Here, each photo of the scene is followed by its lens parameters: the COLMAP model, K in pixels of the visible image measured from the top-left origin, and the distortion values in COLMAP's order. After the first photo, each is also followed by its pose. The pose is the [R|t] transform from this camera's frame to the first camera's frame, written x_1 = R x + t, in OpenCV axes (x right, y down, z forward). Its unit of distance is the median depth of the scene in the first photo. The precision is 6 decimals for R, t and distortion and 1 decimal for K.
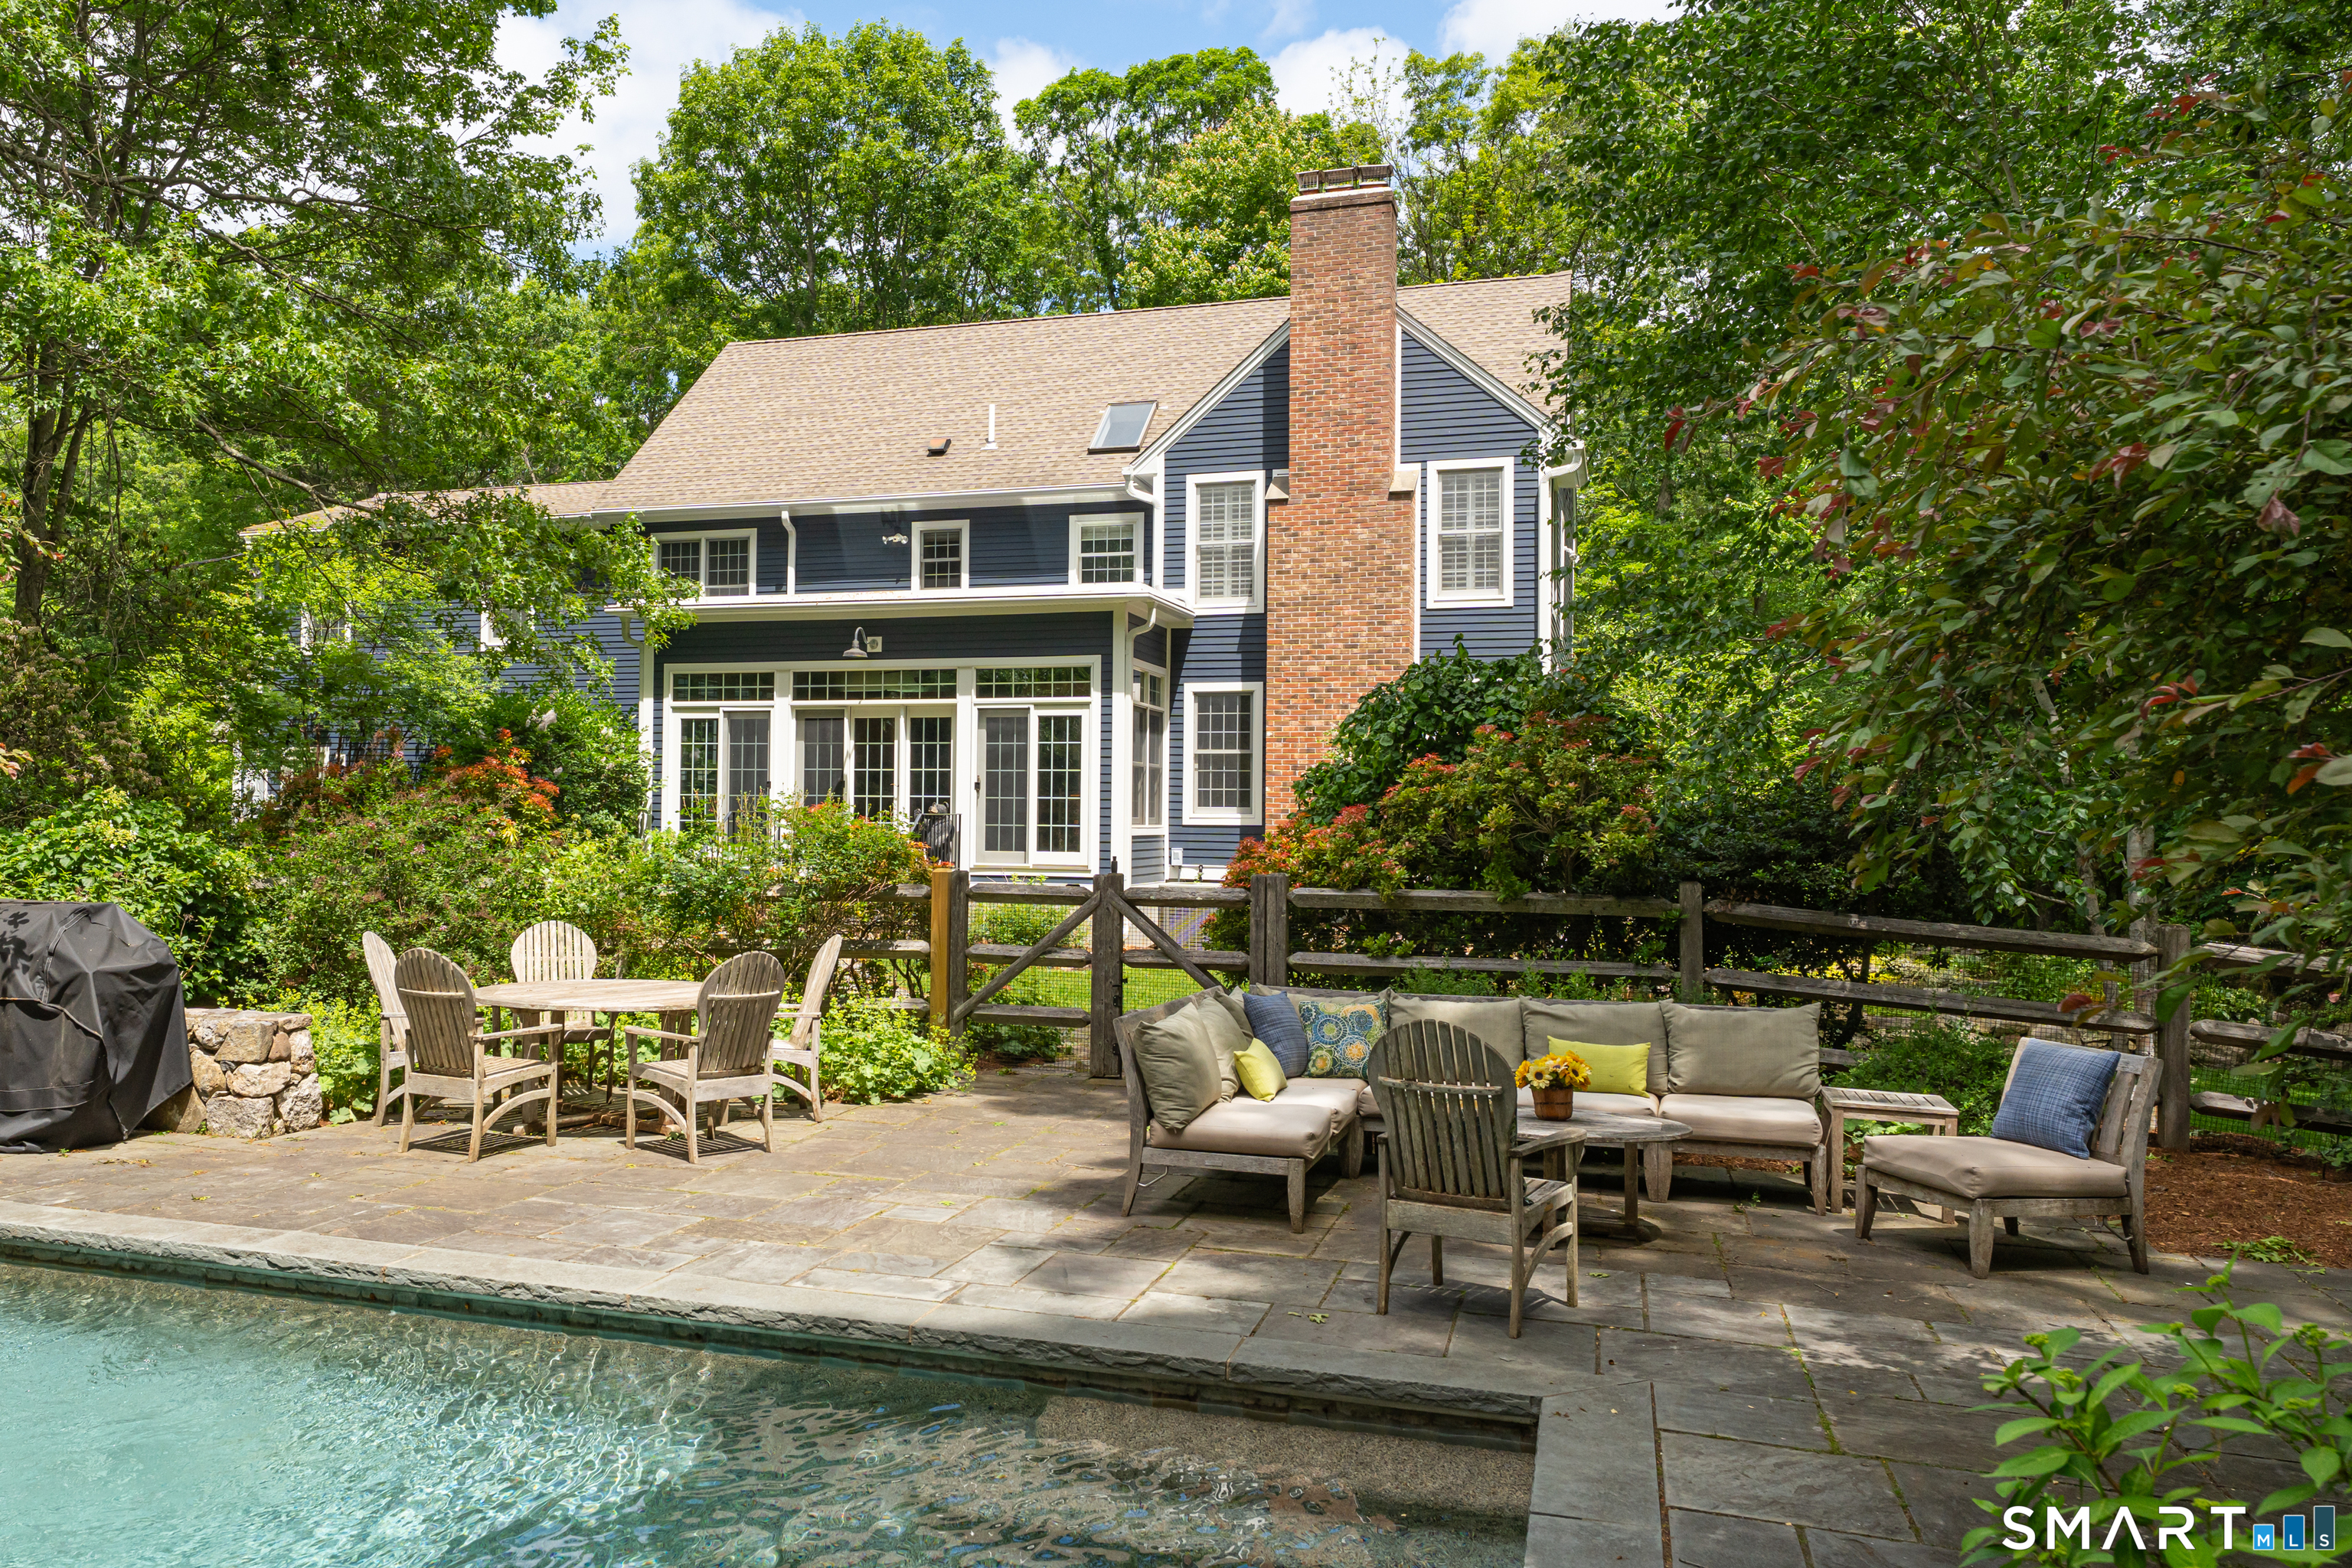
lens RADIAL K [[1524.5, 0, 1167.3], [0, 1524.5, 780.3], [0, 0, 1]] dist [-0.026275, -0.000464]
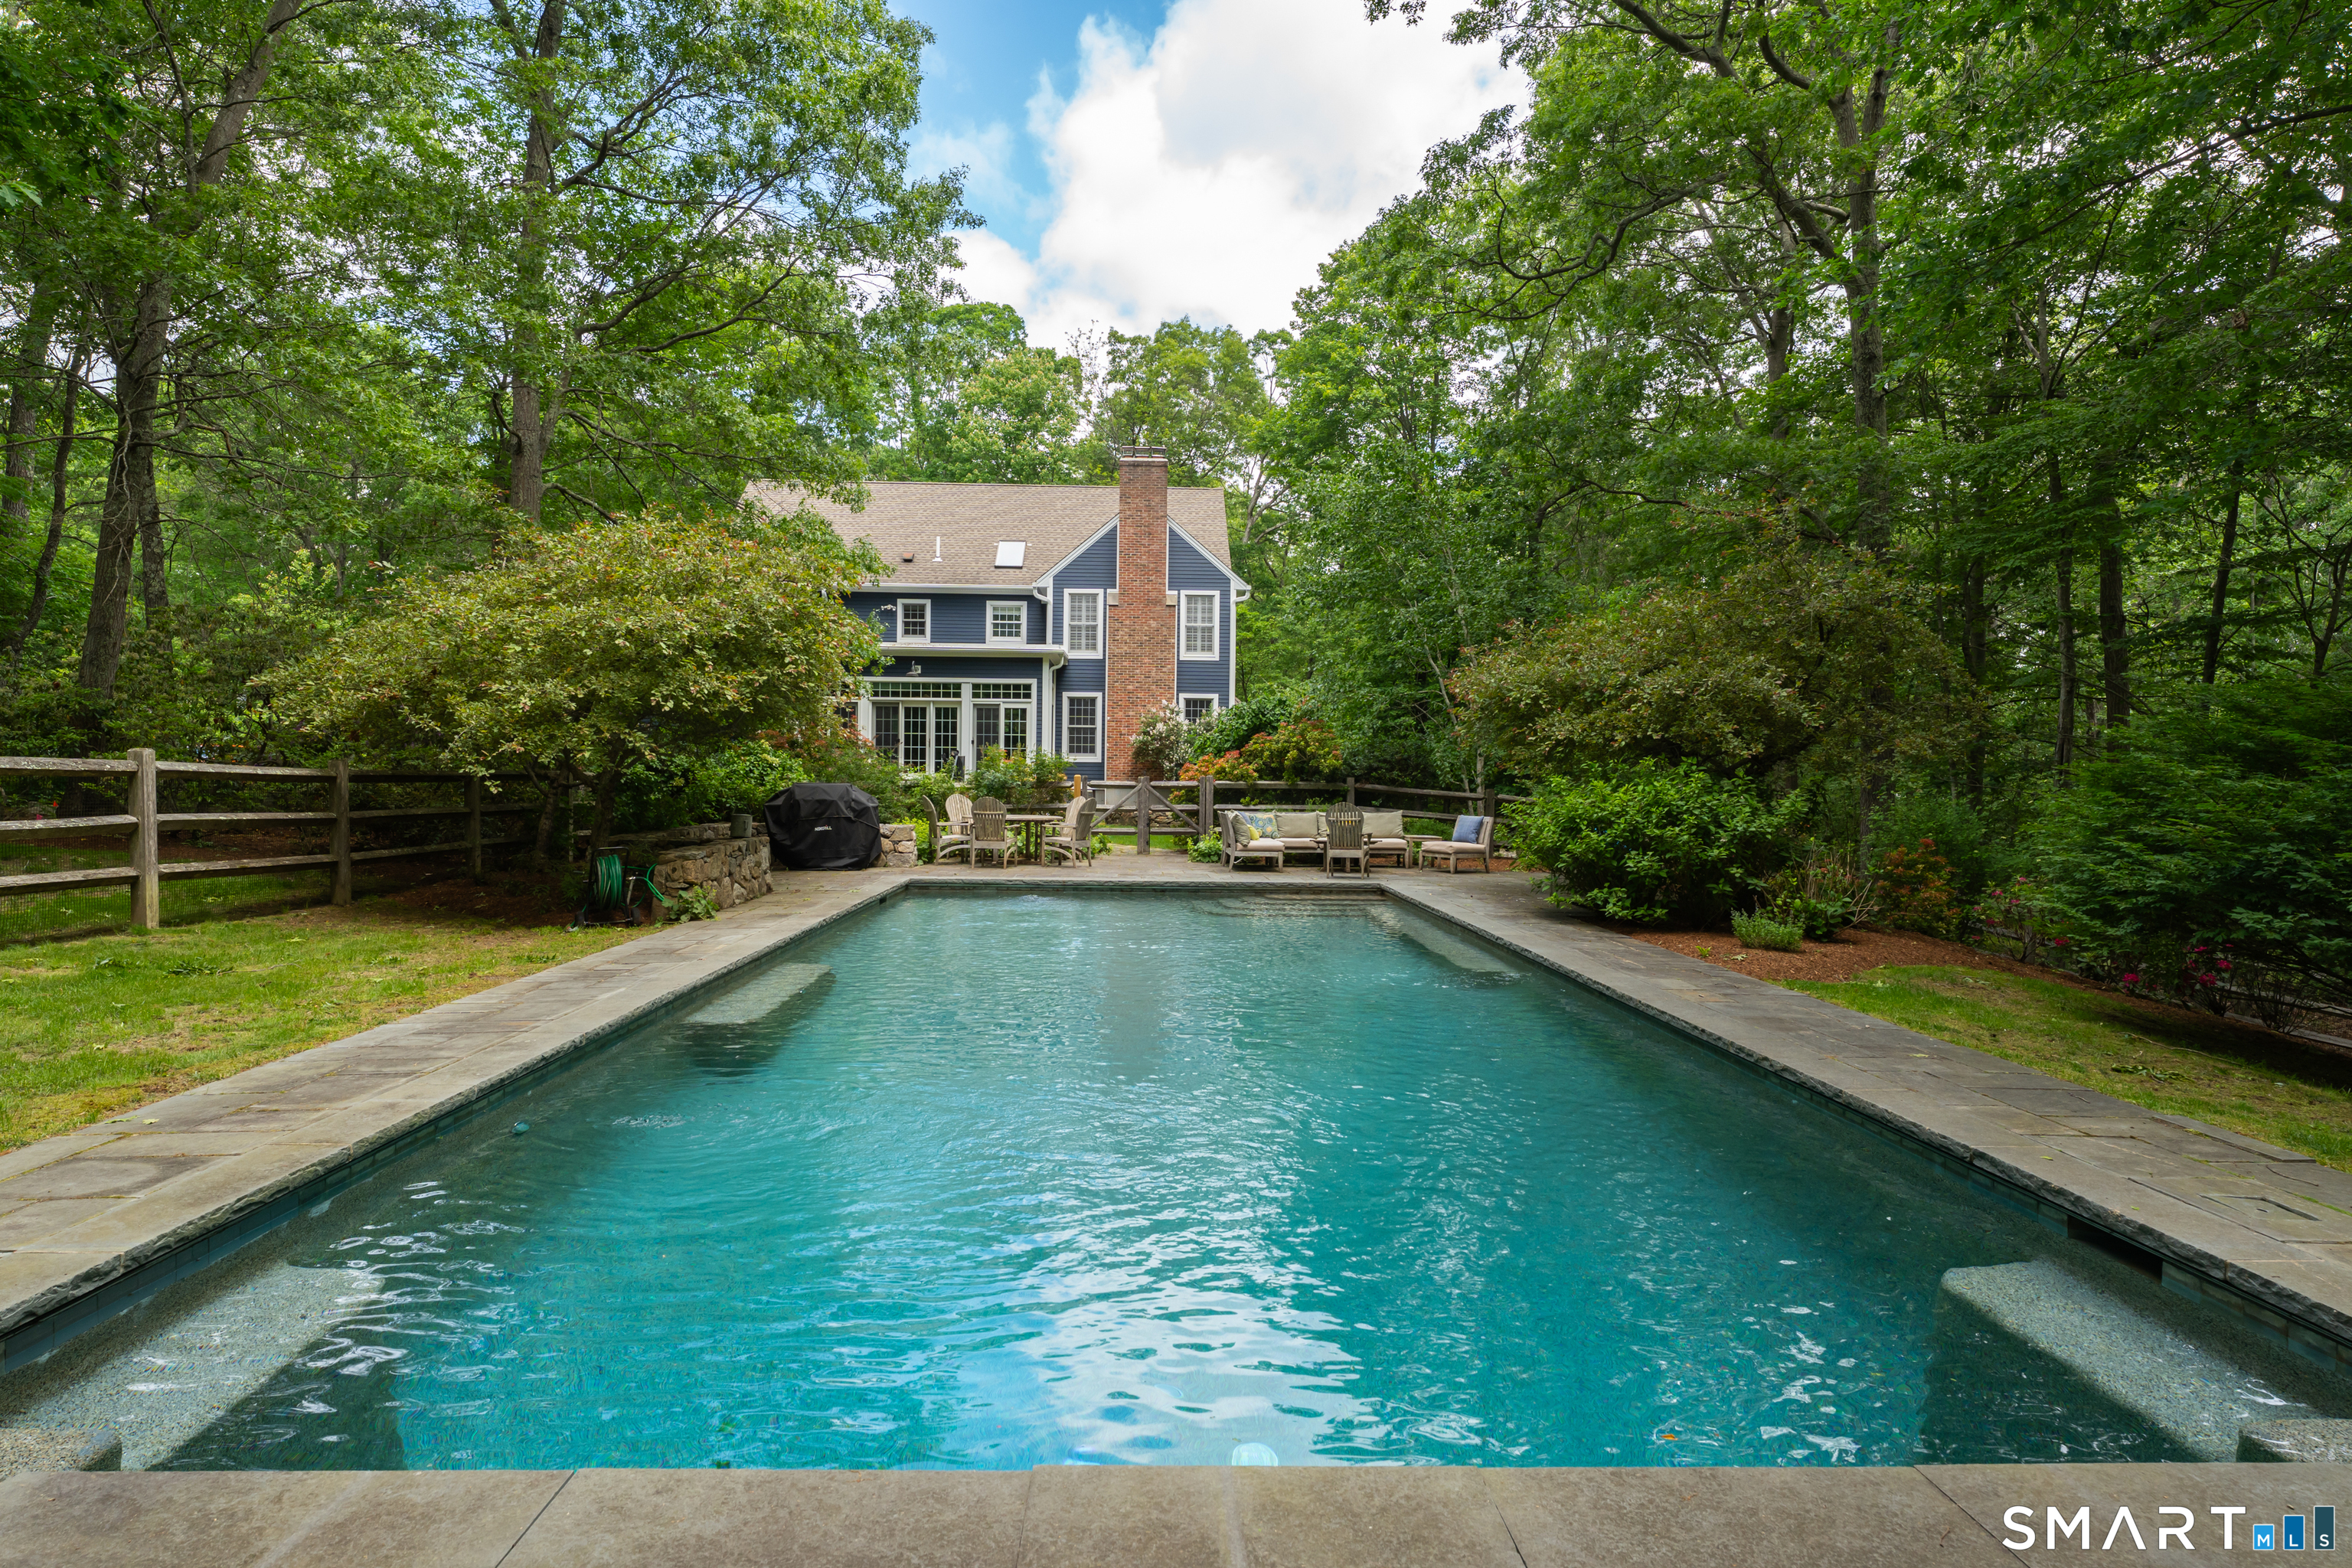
lens RADIAL K [[1290.8, 0, 1180.8], [0, 1290.8, 780.7], [0, 0, 1]] dist [0.000968, 0.000034]
pose [[0.925215, -0.003194, 0.379429, -0.510383], [-0.008604, 0.999531, 0.029396, 0.001959], [-0.379345, -0.030462, 0.924754, -0.666574]]
